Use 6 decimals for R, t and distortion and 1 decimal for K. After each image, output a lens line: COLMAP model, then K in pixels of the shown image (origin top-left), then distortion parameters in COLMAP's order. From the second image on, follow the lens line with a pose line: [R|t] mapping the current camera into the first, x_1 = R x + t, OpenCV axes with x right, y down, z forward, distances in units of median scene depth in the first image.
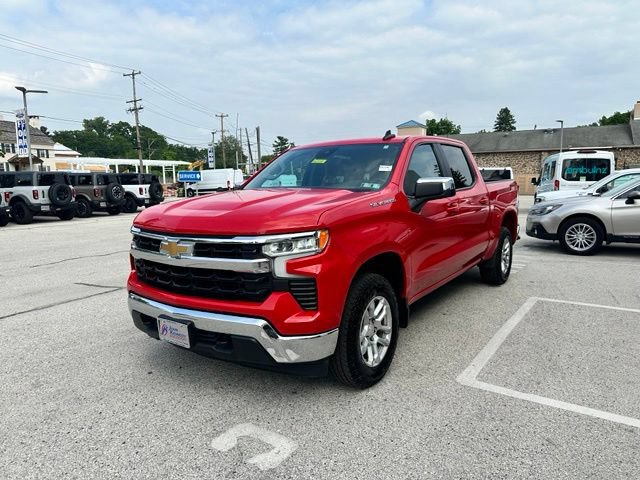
lens RADIAL K [[450.7, 0, 316.8], [0, 450.7, 244.7], [0, 0, 1]] dist [0.046353, -0.059939]
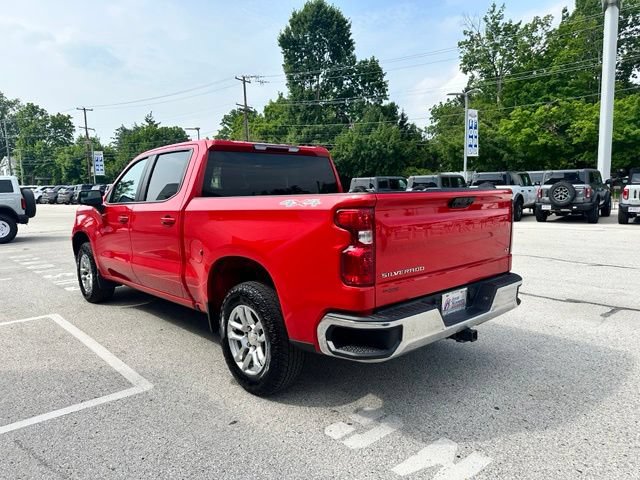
lens RADIAL K [[450.7, 0, 323.4], [0, 450.7, 244.6], [0, 0, 1]] dist [0.046353, -0.059939]
pose [[-0.208421, 0.139960, -0.967973, 1.451031], [-0.116033, 0.979180, 0.166564, -0.291916], [0.971132, 0.147033, -0.187842, 1.923013]]
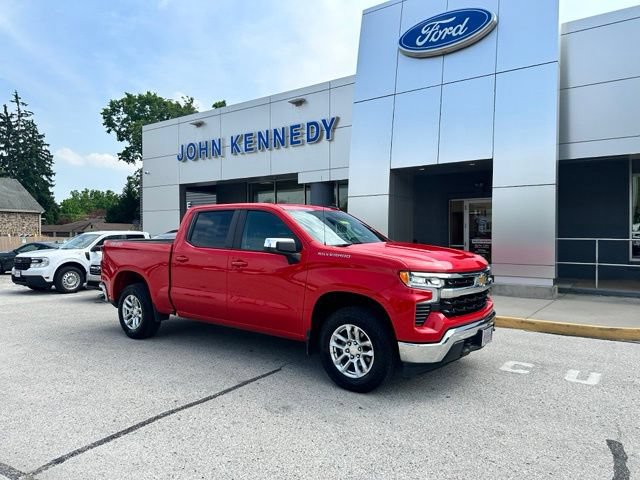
lens RADIAL K [[450.7, 0, 316.6], [0, 450.7, 237.2], [0, 0, 1]] dist [0.046353, -0.059939]
pose [[0.033893, 0.010390, 0.999371, -1.456321], [0.143179, 0.989581, -0.015144, -0.150450], [-0.989116, 0.143603, 0.032052, 1.153407]]
